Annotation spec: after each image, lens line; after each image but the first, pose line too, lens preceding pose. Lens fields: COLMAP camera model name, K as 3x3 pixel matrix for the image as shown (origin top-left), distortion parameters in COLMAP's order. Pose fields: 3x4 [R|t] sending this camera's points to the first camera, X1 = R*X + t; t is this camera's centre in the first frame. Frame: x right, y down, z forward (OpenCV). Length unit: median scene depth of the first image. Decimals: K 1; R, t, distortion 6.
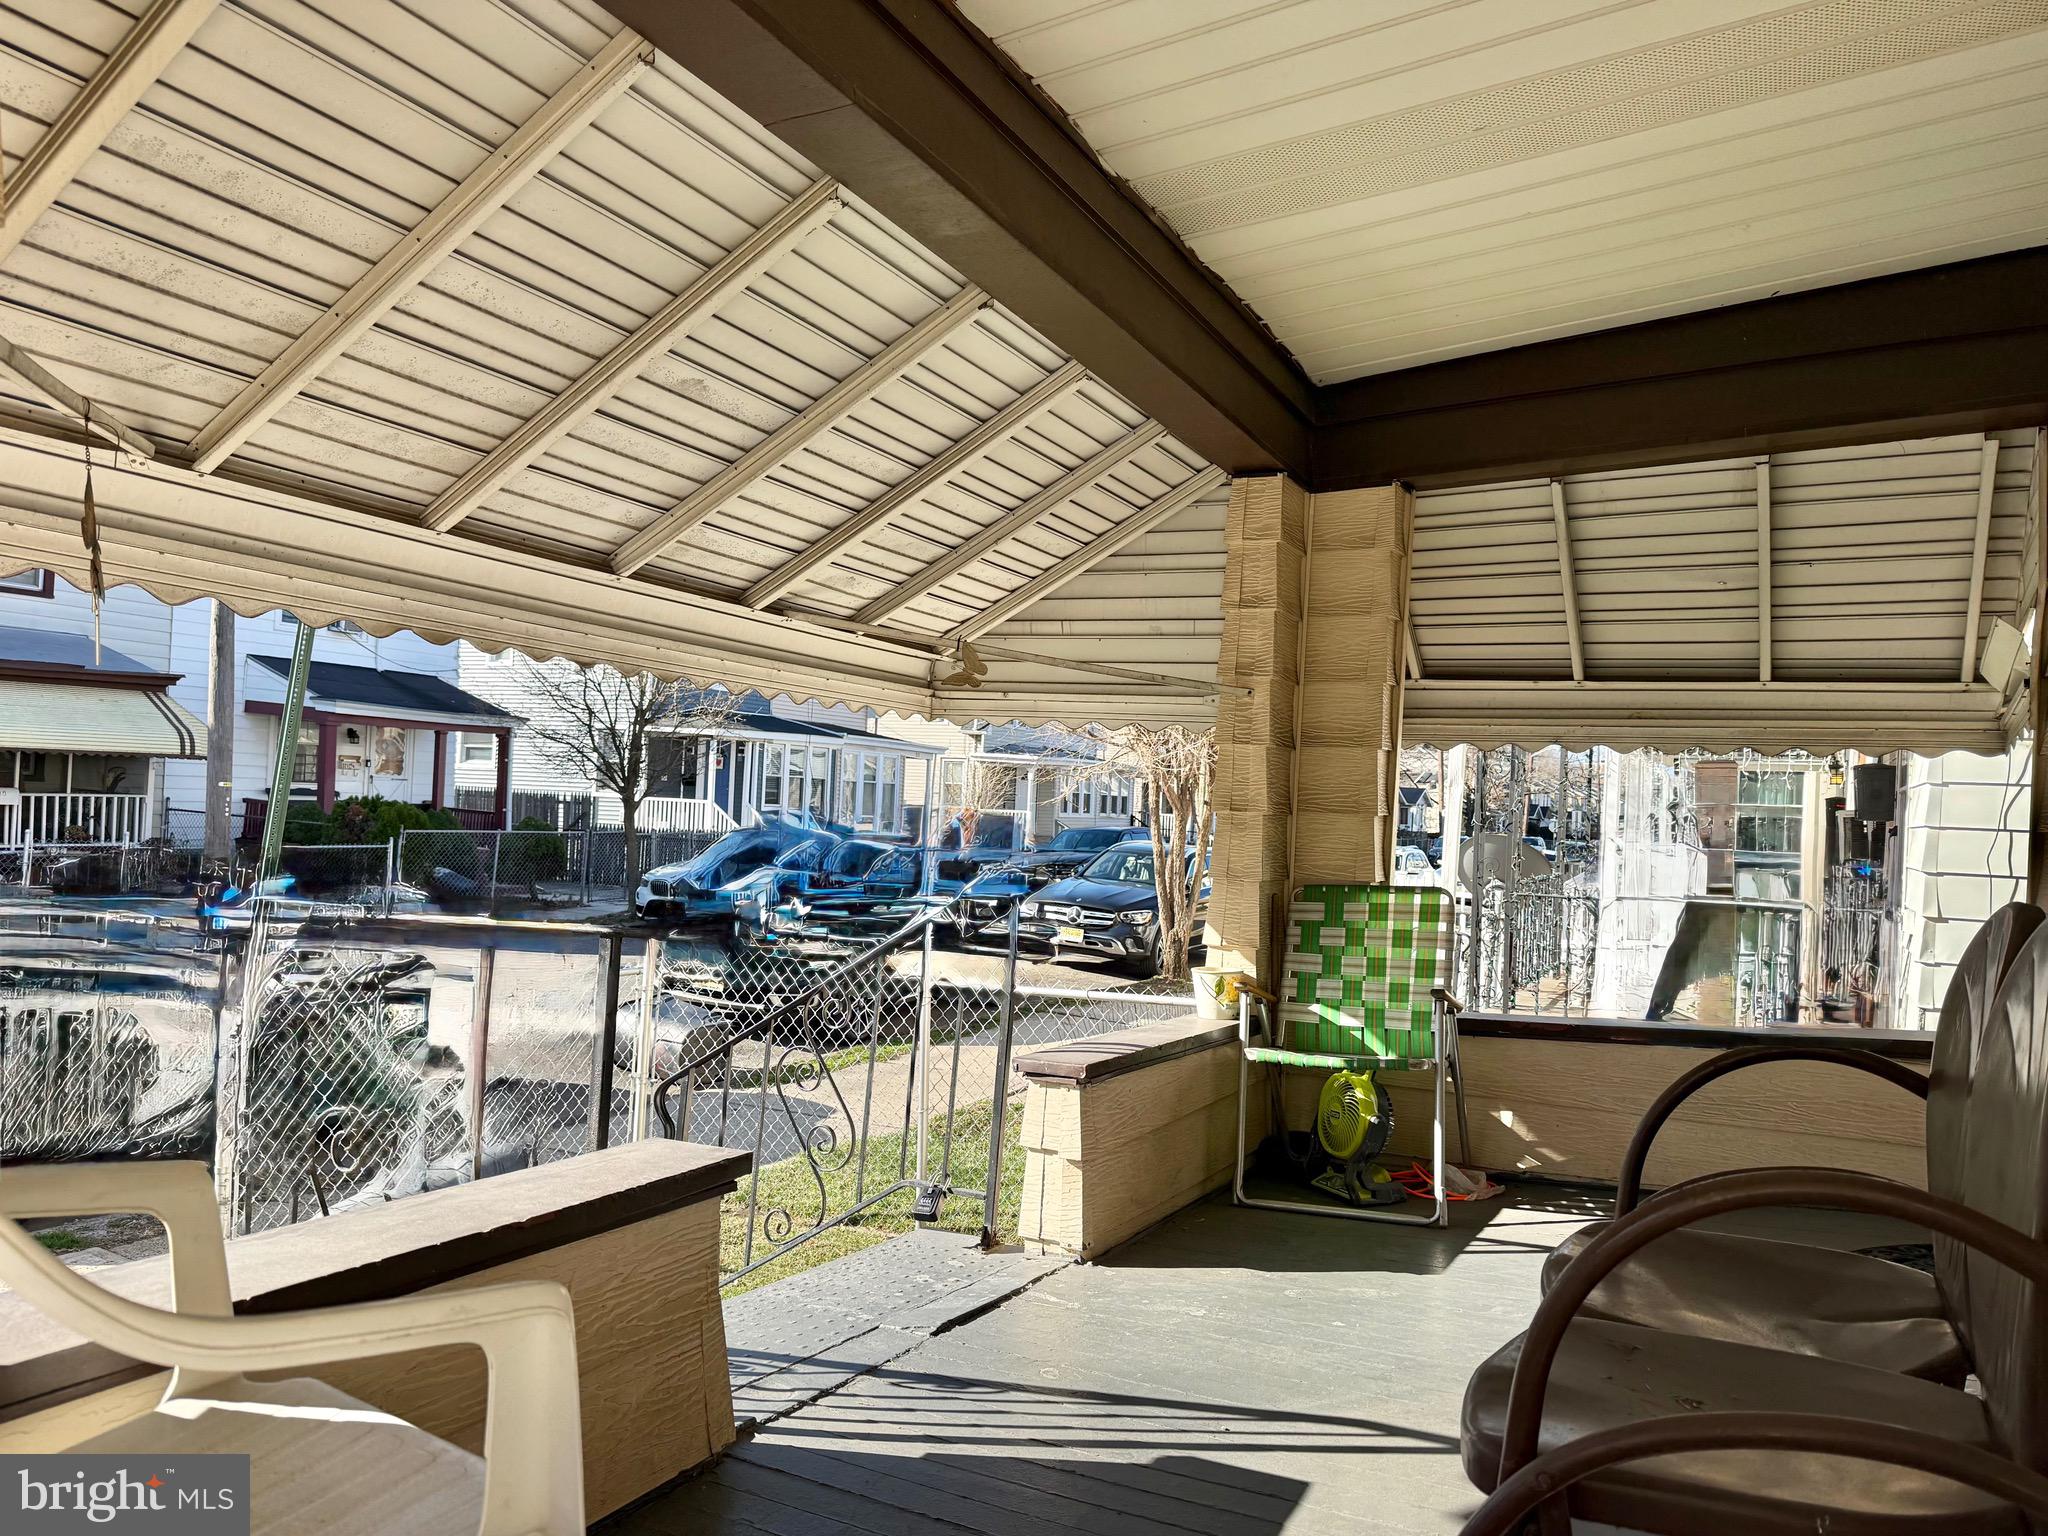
lens RADIAL K [[1415.2, 0, 1035.7], [0, 1415.2, 779.6], [0, 0, 1]] dist [0.094633, -0.093431]
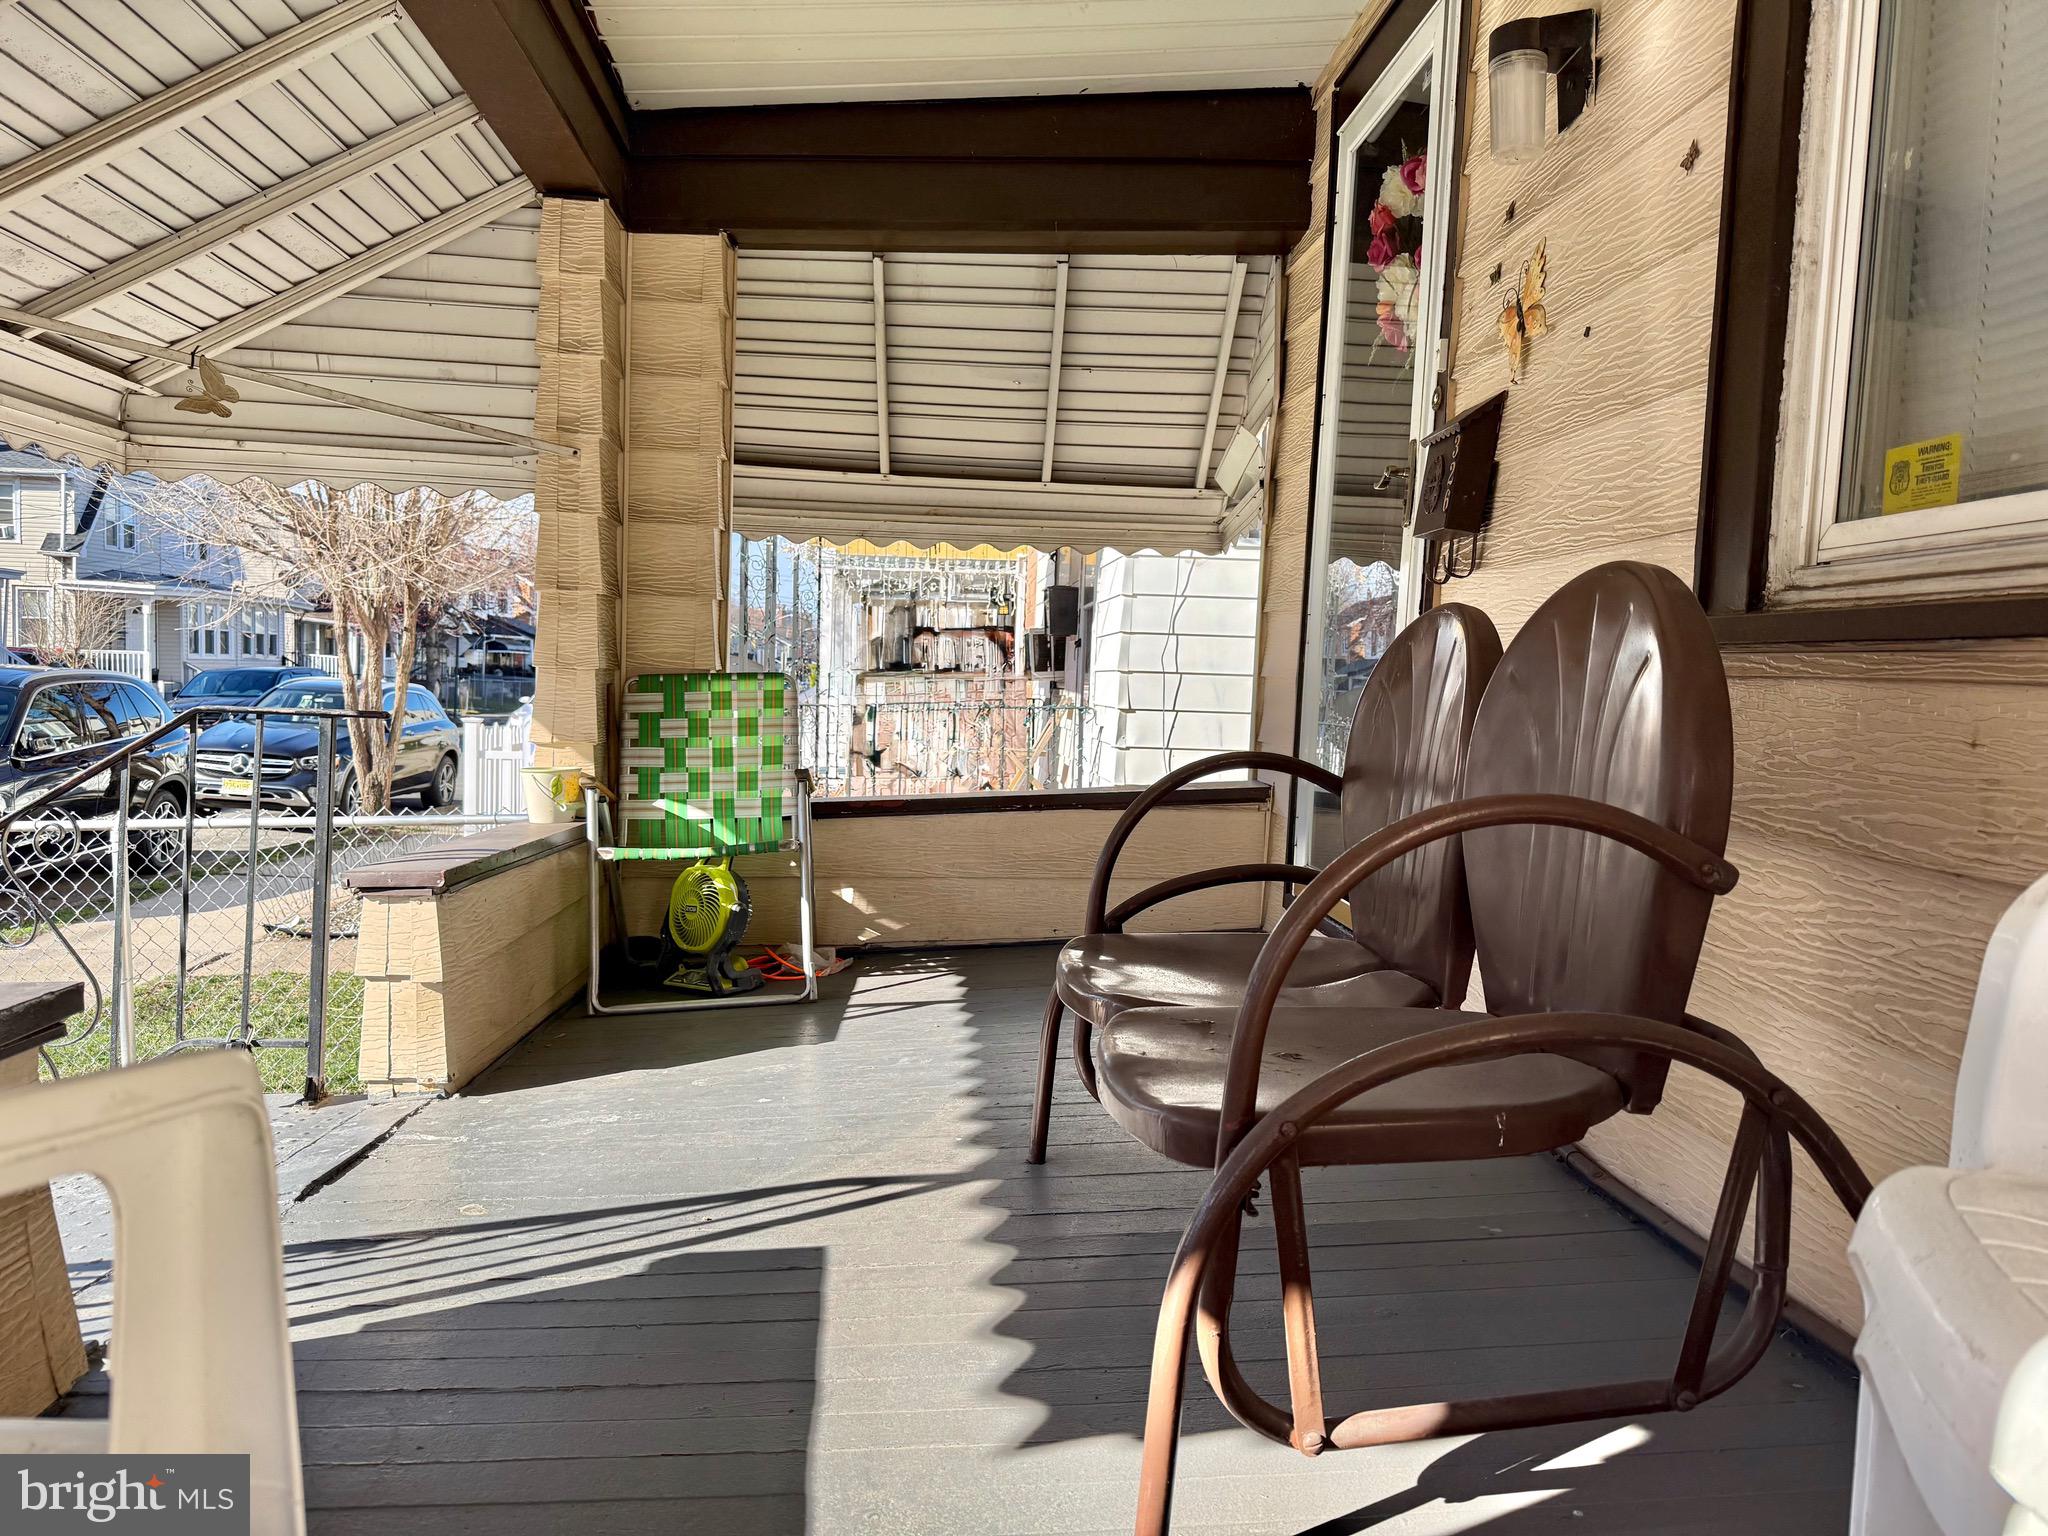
lens RADIAL K [[1415.2, 0, 1035.7], [0, 1415.2, 779.6], [0, 0, 1]] dist [0.094633, -0.093431]
pose [[0.858304, -0.056390, 0.510034, -0.072959], [-0.004998, 0.992978, 0.118196, 0.033473], [-0.513118, -0.103997, 0.851995, 0.074166]]
